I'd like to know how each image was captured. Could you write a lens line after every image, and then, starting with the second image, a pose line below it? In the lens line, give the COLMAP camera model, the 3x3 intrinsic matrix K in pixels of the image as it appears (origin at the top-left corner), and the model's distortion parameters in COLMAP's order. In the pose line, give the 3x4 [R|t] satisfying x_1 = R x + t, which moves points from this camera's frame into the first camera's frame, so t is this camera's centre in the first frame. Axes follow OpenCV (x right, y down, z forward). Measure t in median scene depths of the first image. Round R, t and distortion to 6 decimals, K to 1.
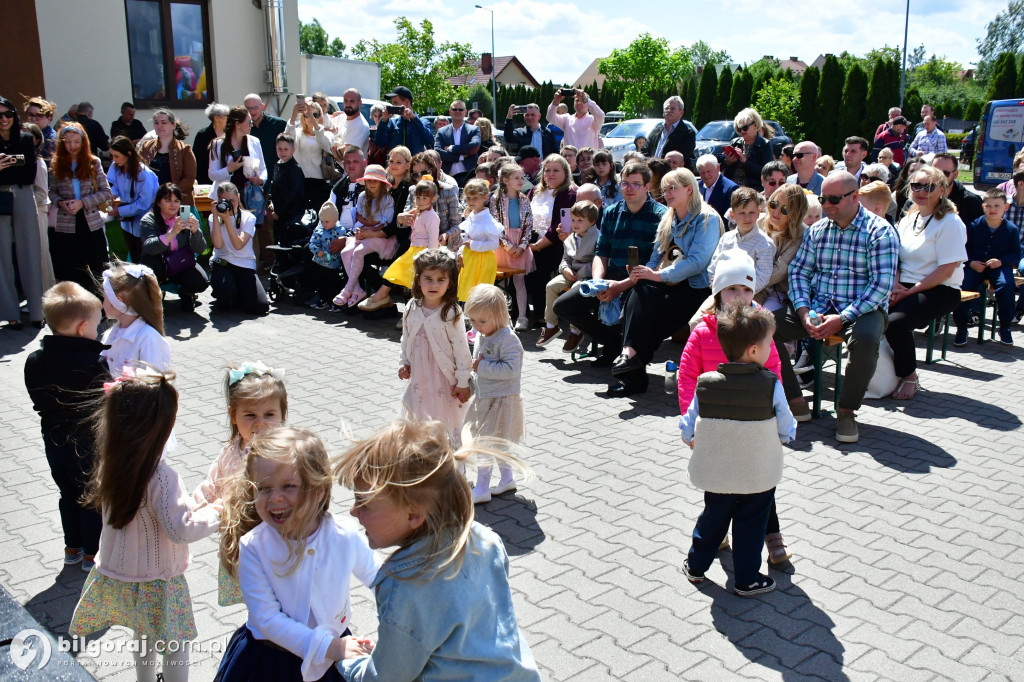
lens RADIAL K [[993.2, 0, 512.0], [0, 993.2, 341.0], [0, 0, 1]] dist [-0.000078, 0.005491]
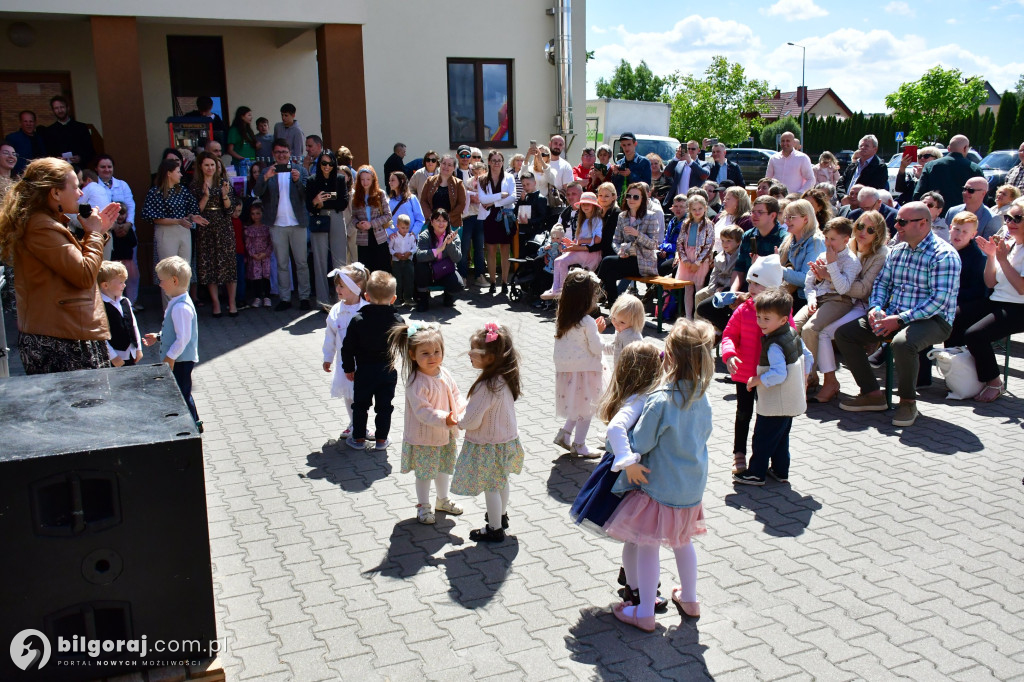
lens RADIAL K [[921.1, 0, 512.0], [0, 921.1, 341.0], [0, 0, 1]] dist [-0.010232, -0.004770]
pose [[0.944251, 0.052797, -0.324967, 0.181652], [-0.057568, 0.998329, -0.005077, 0.020747], [0.324156, 0.023501, 0.945712, -0.152226]]
